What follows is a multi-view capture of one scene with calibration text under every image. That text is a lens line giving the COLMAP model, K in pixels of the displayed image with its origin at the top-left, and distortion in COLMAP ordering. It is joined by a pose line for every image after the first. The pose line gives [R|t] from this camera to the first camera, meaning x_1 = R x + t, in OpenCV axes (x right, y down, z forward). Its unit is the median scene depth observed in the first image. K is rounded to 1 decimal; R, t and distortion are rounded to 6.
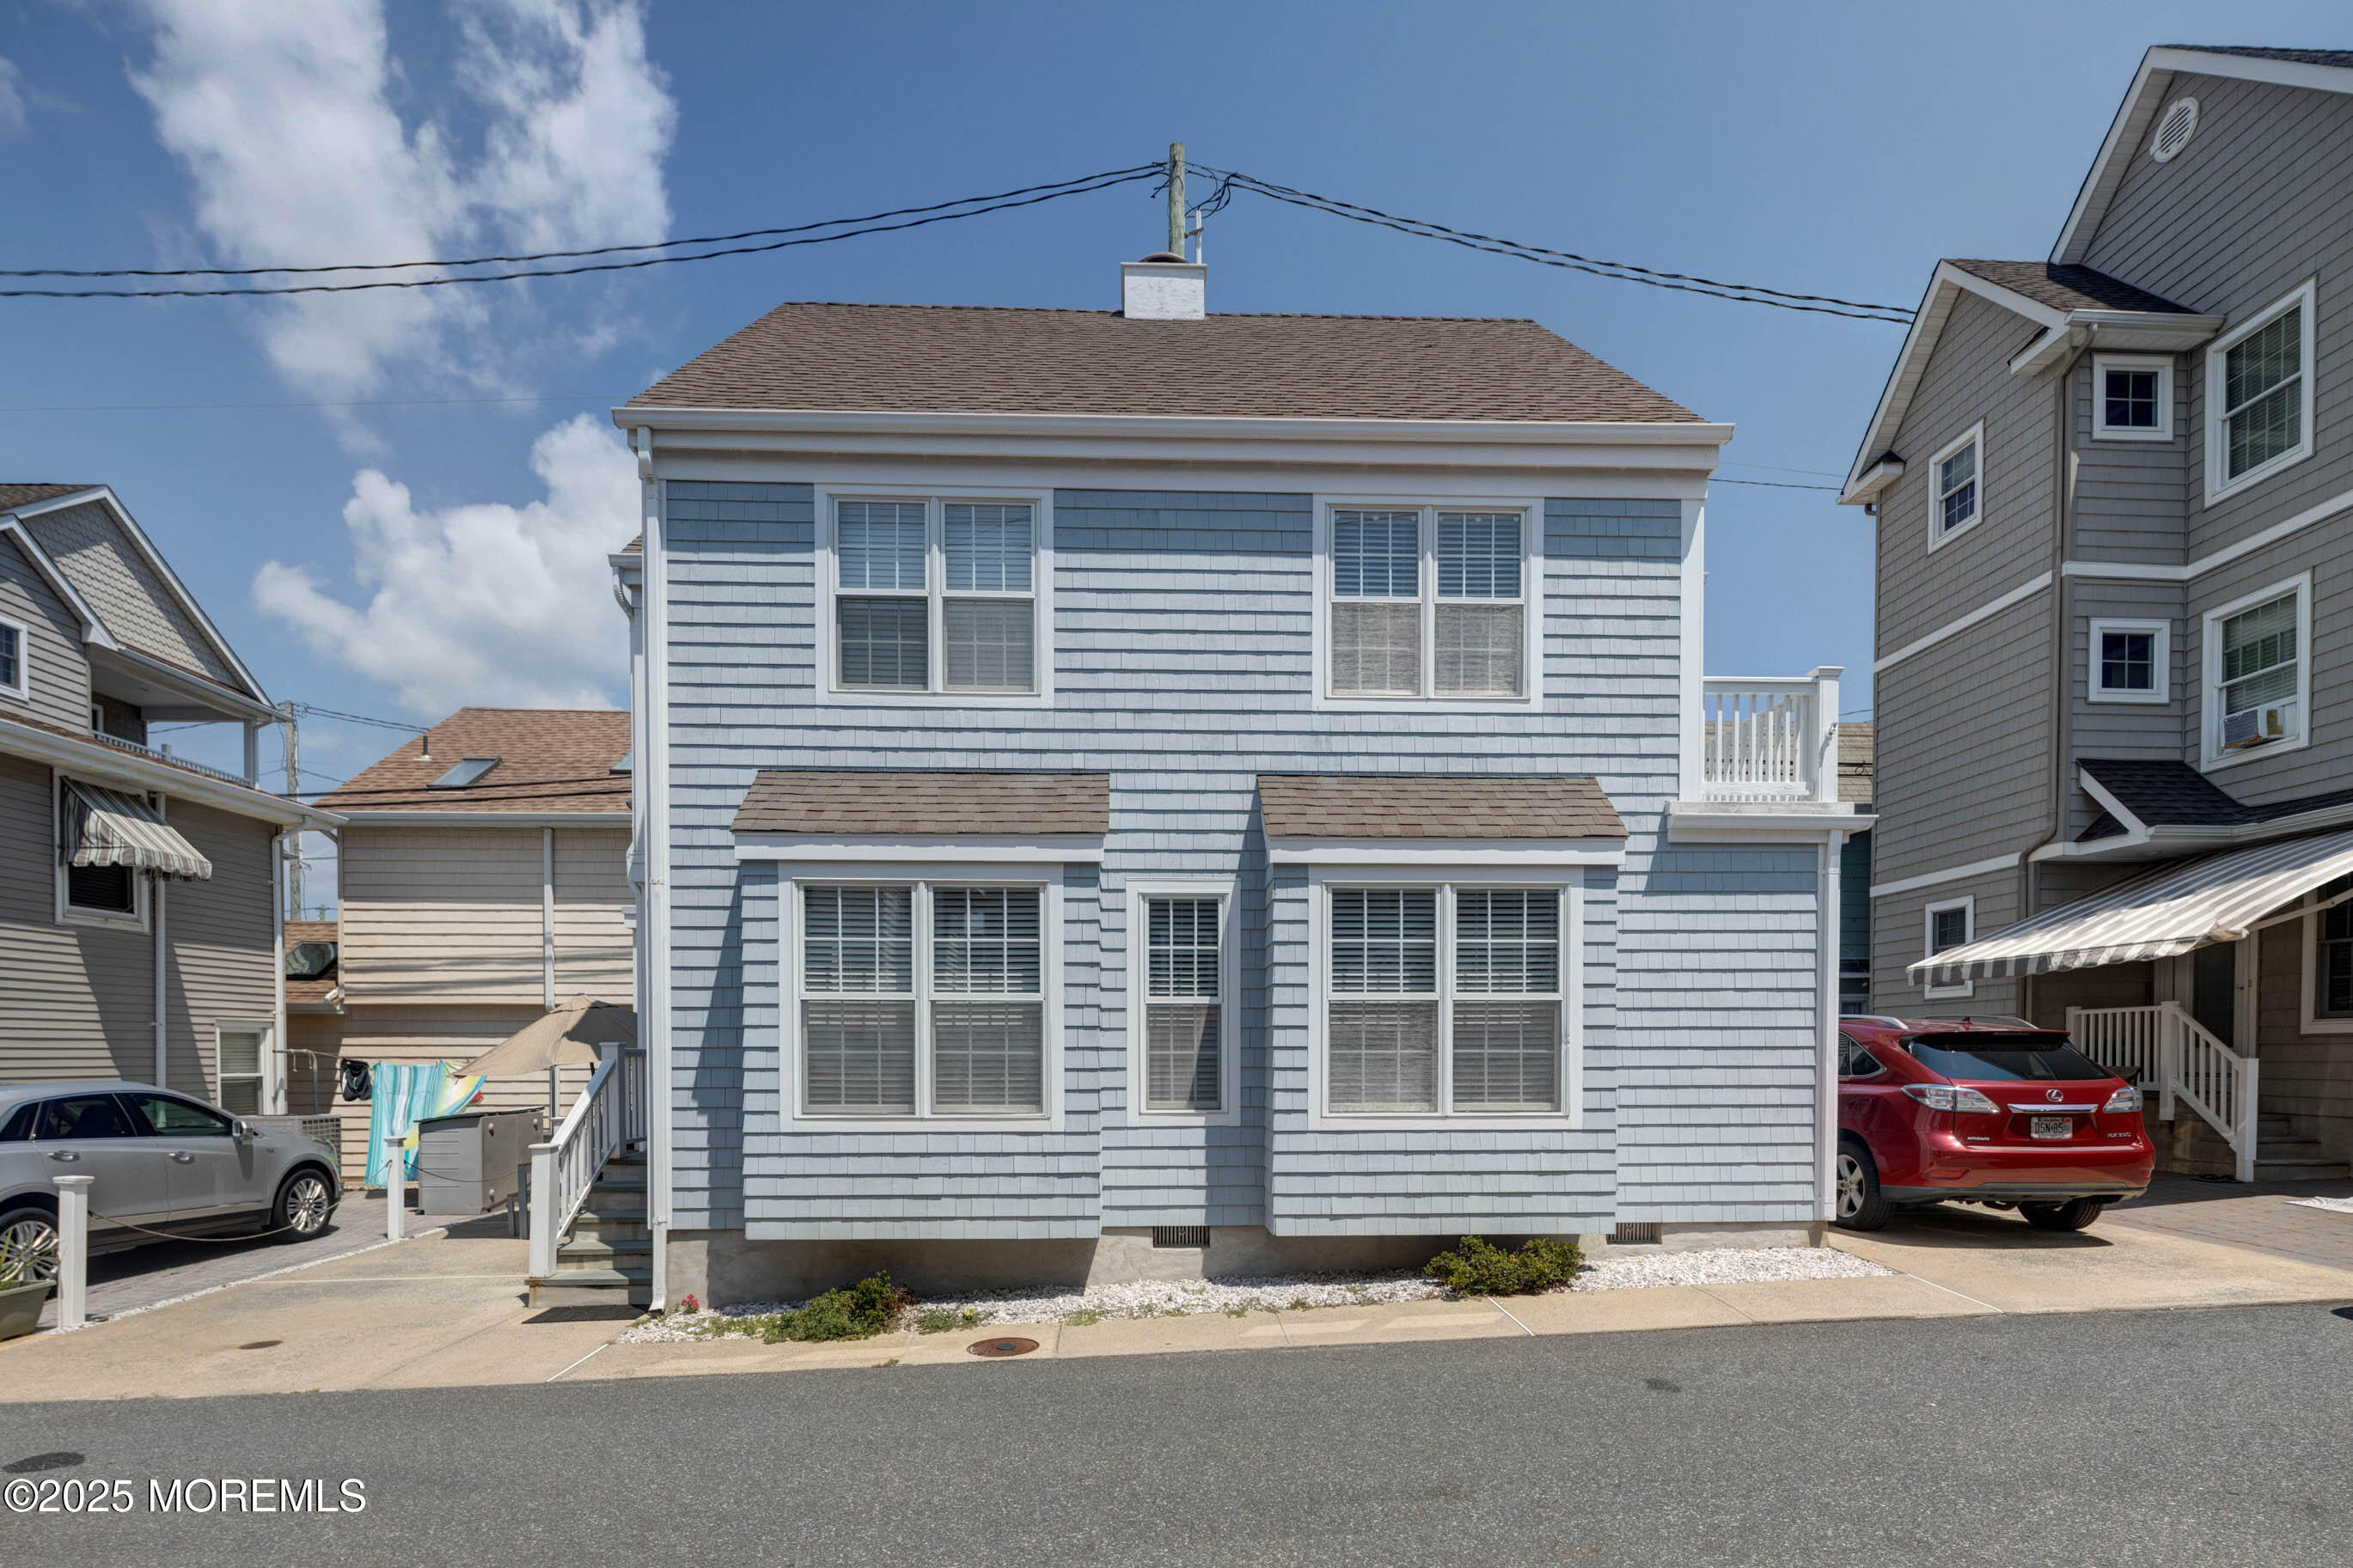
lens RADIAL K [[1160.4, 0, 1176.5], [0, 1160.4, 784.0], [0, 0, 1]] dist [0.000814, -0.000382]
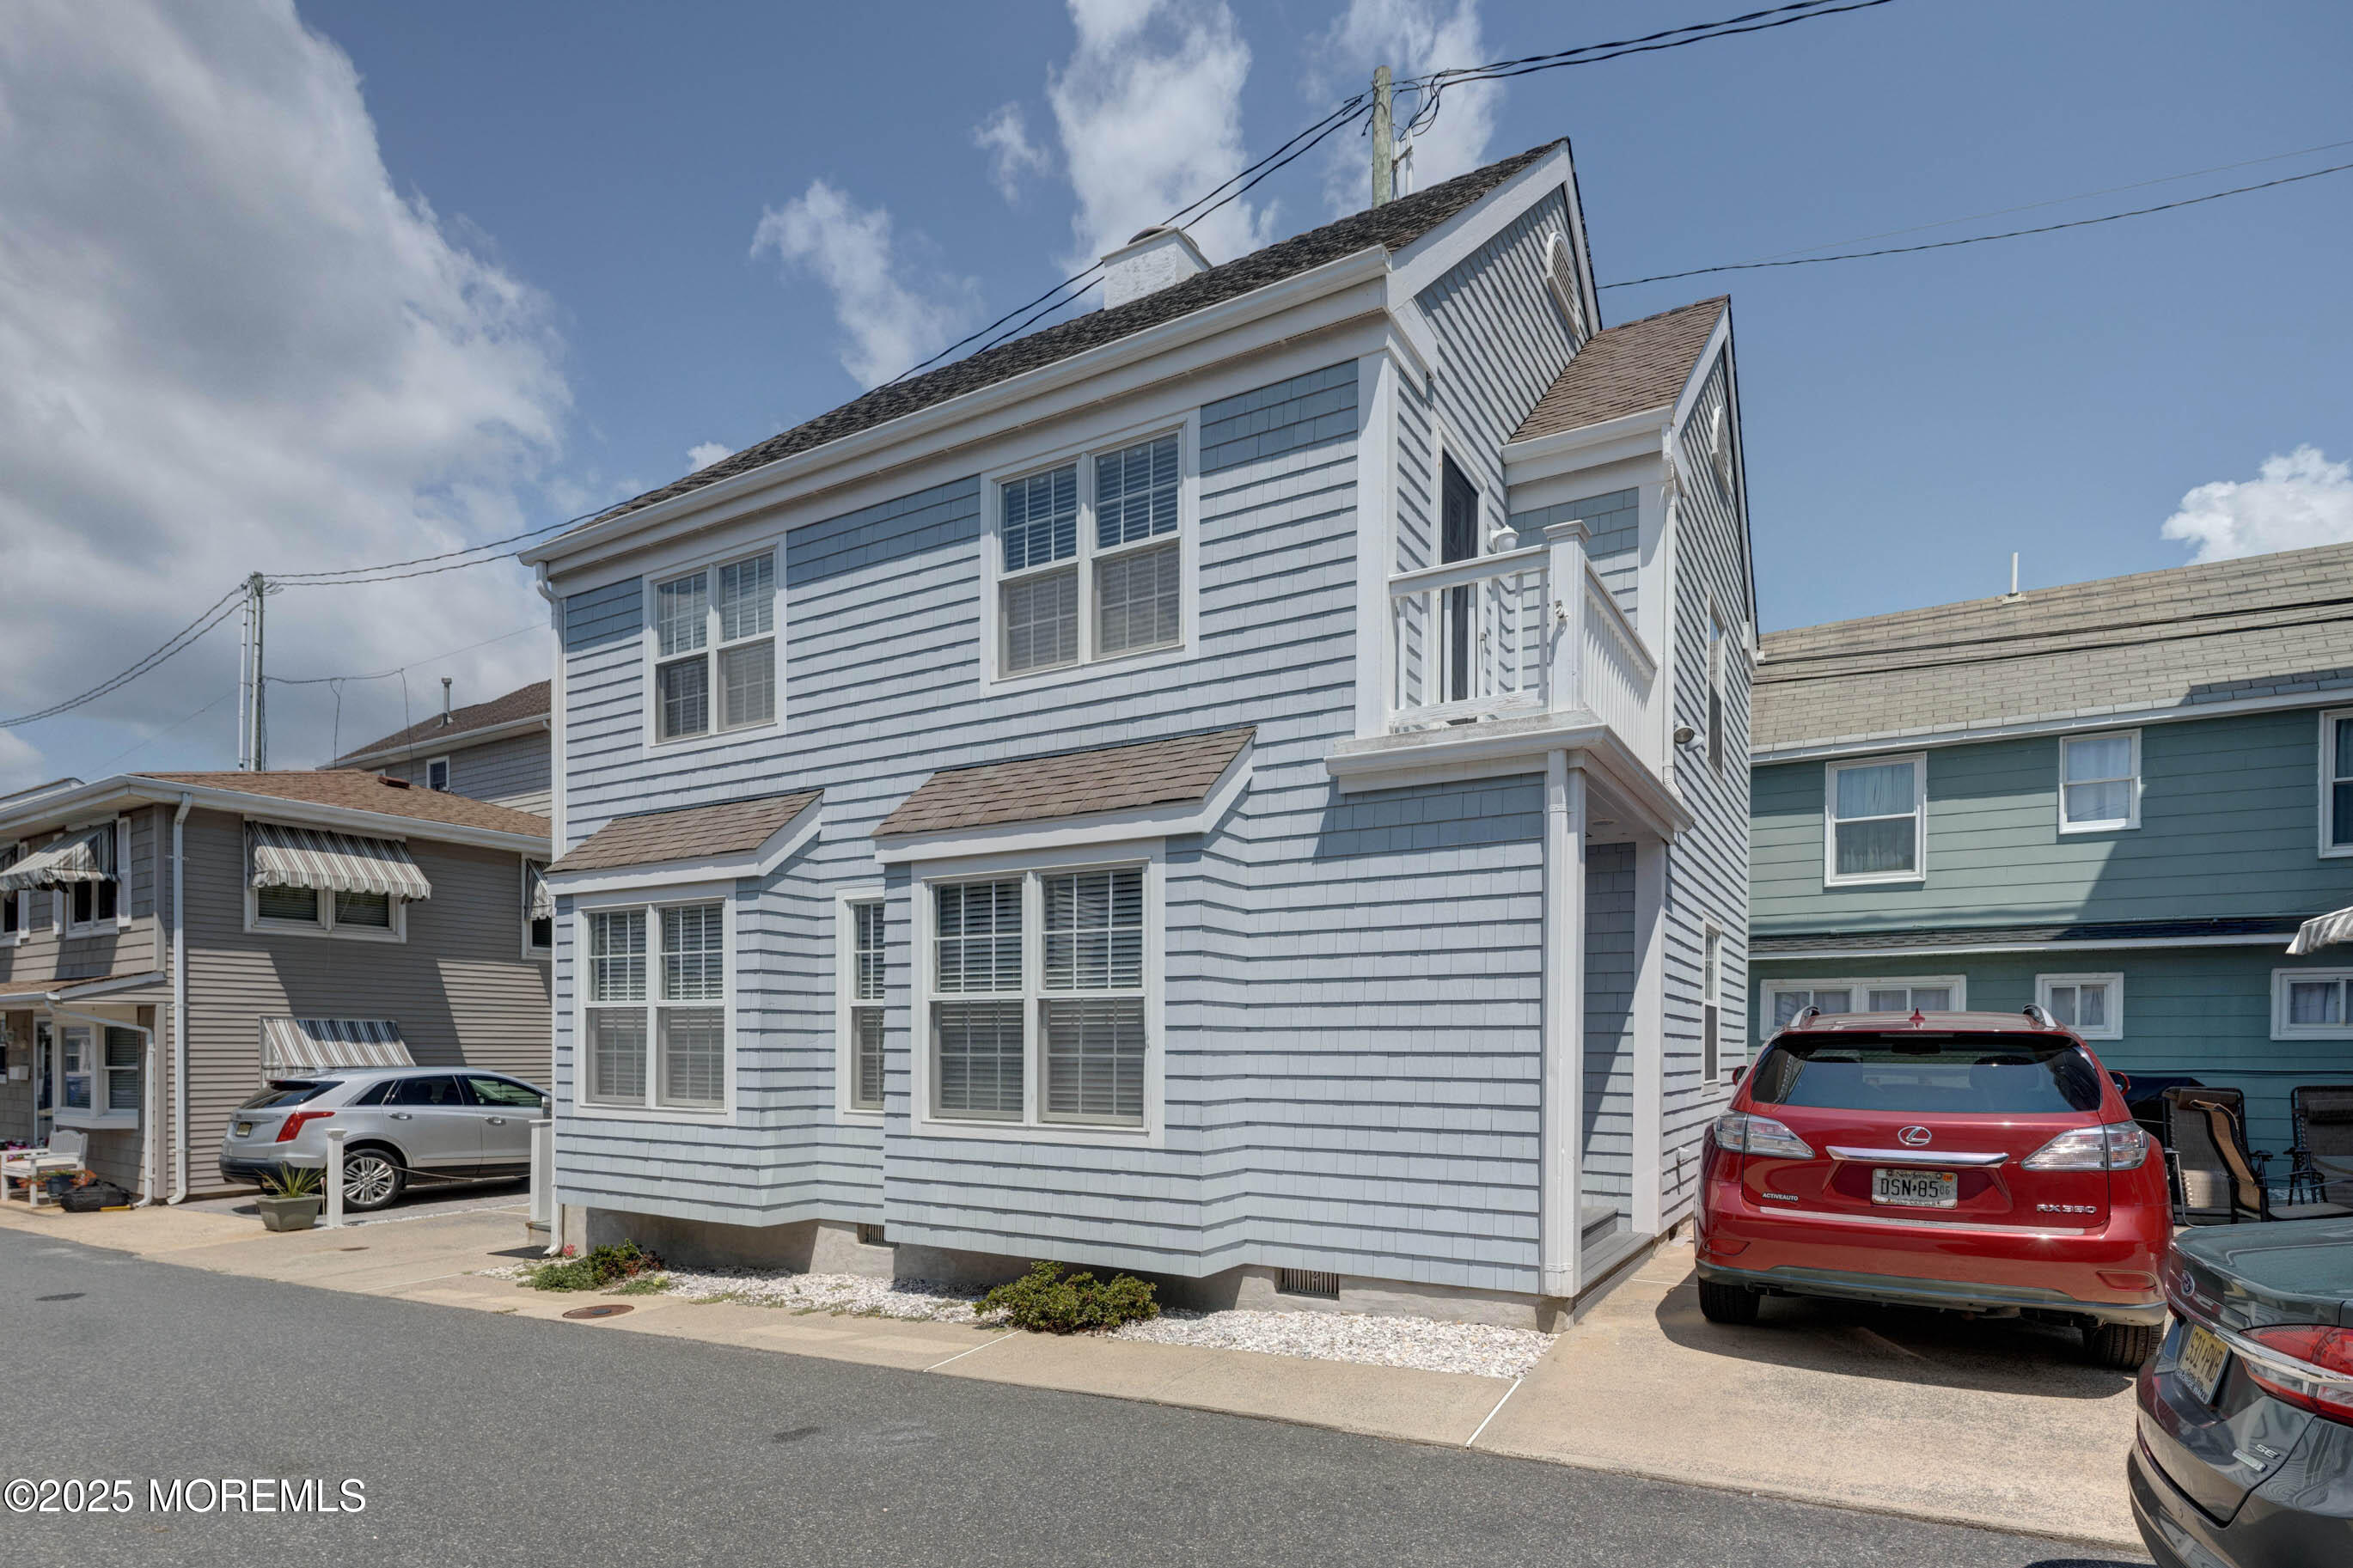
lens RADIAL K [[1176.5, 0, 1176.1], [0, 1176.5, 773.5], [0, 0, 1]] dist [0.001628, -0.000133]
pose [[0.836179, -0.119143, -0.535360, 0.780415], [0.118146, 0.992332, -0.036309, 0.053663], [0.535581, -0.032890, 0.843843, 0.267550]]
